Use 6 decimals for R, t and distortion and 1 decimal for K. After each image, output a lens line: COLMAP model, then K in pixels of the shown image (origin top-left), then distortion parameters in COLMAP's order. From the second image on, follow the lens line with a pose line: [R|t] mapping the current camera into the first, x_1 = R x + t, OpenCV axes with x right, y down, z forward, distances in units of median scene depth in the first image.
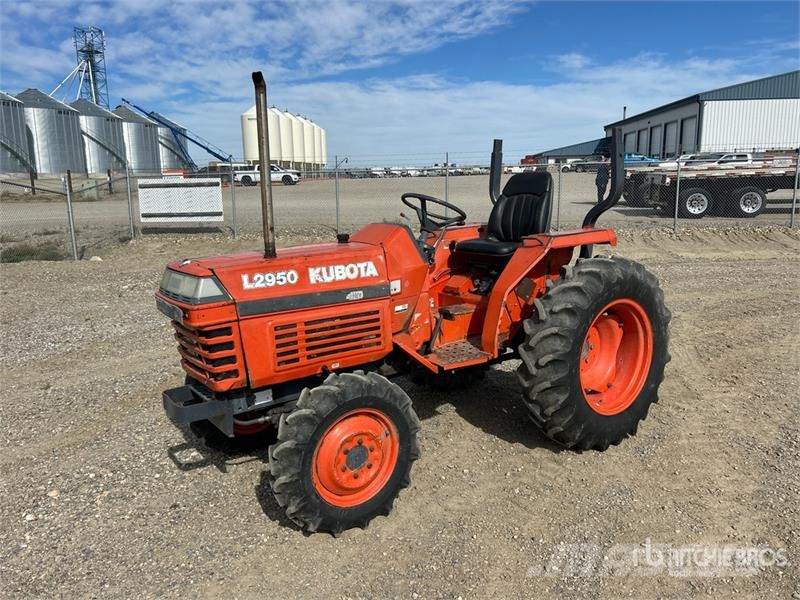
lens RADIAL K [[620.5, 0, 400.0], [0, 620.5, 300.0], [0, 0, 1]] dist [-0.000530, -0.011807]
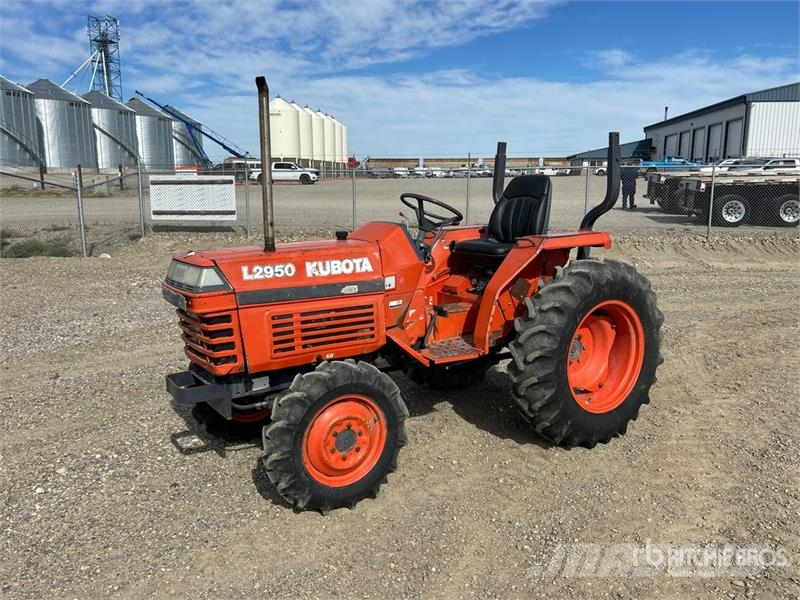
lens RADIAL K [[660.0, 0, 406.3], [0, 660.0, 303.6], [0, 0, 1]] dist [-0.001743, -0.010563]
pose [[0.999422, 0.022395, -0.025570, 0.046188], [-0.022577, 0.999722, -0.006845, 0.019734], [0.025410, 0.007419, 0.999650, -0.101933]]
